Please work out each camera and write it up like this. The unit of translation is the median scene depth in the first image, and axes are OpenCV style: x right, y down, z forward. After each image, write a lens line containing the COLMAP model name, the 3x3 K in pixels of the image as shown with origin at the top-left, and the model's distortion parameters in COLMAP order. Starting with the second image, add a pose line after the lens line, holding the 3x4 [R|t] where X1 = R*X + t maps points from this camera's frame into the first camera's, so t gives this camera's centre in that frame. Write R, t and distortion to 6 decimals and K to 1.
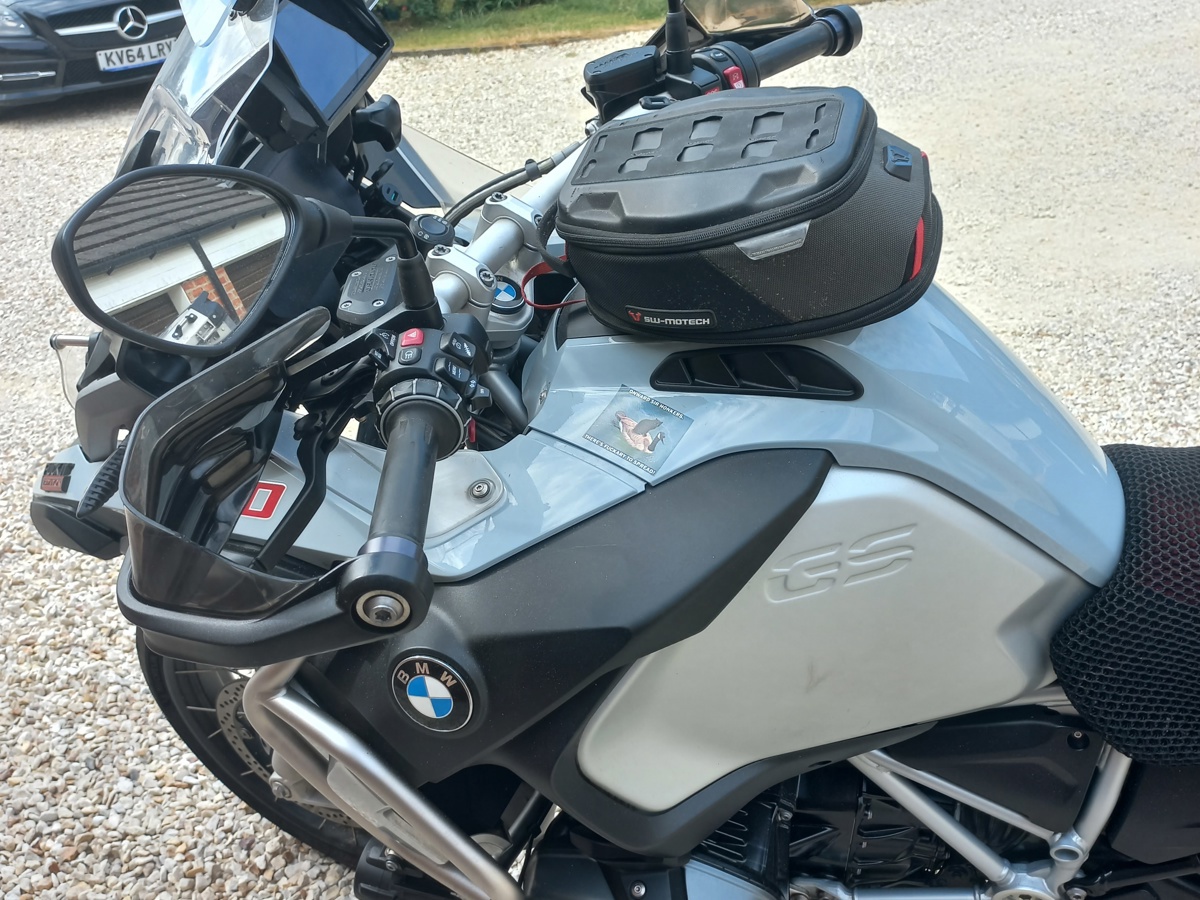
lens RADIAL K [[874.0, 0, 600.0], [0, 874.0, 450.0], [0, 0, 1]] dist [-0.116776, -0.000096]
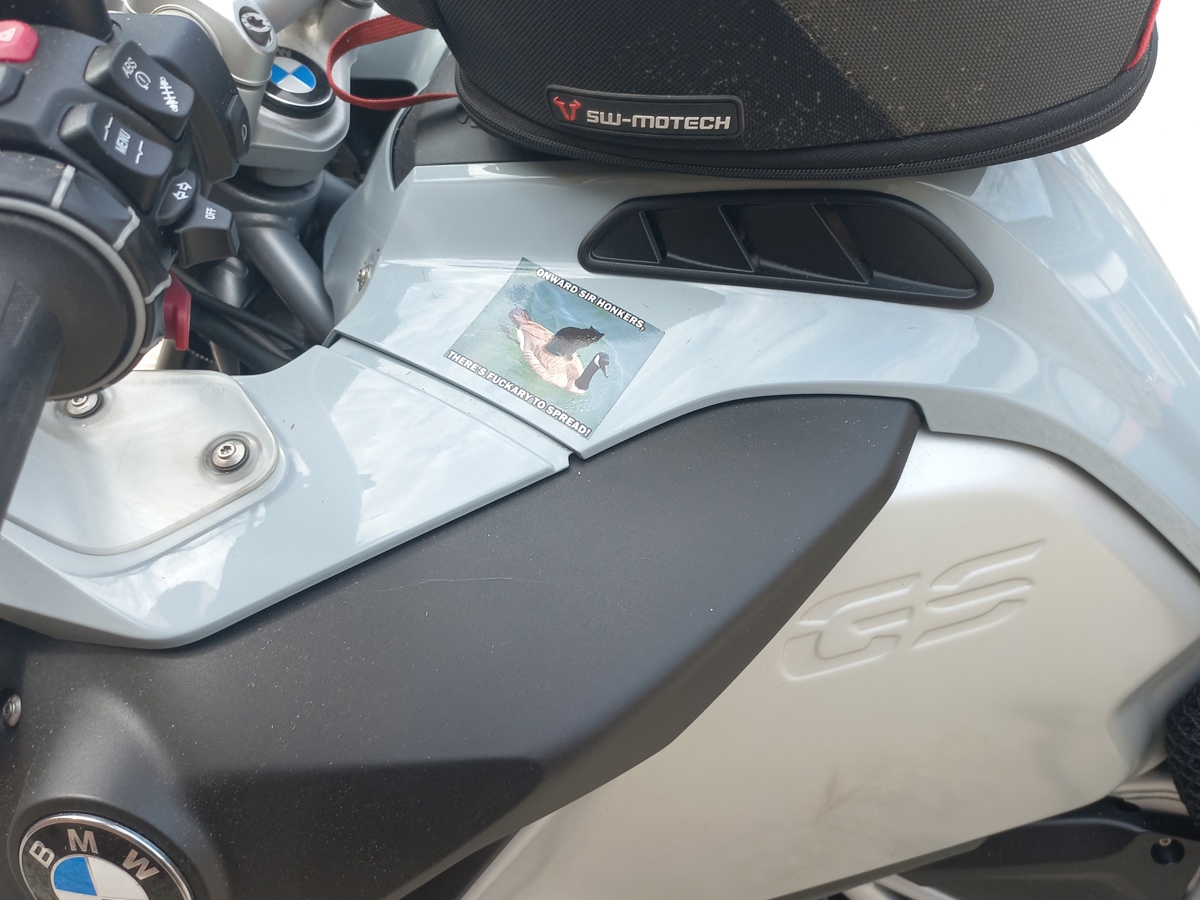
lens RADIAL K [[914.8, 0, 557.1], [0, 914.8, 438.6], [0, 0, 1]] dist [0.005996, -0.011479]
pose [[0.986432, 0.031825, 0.161058, -0.039866], [-0.041886, 0.997351, 0.059465, -0.001187], [-0.158739, -0.065404, 0.985152, 0.475028]]
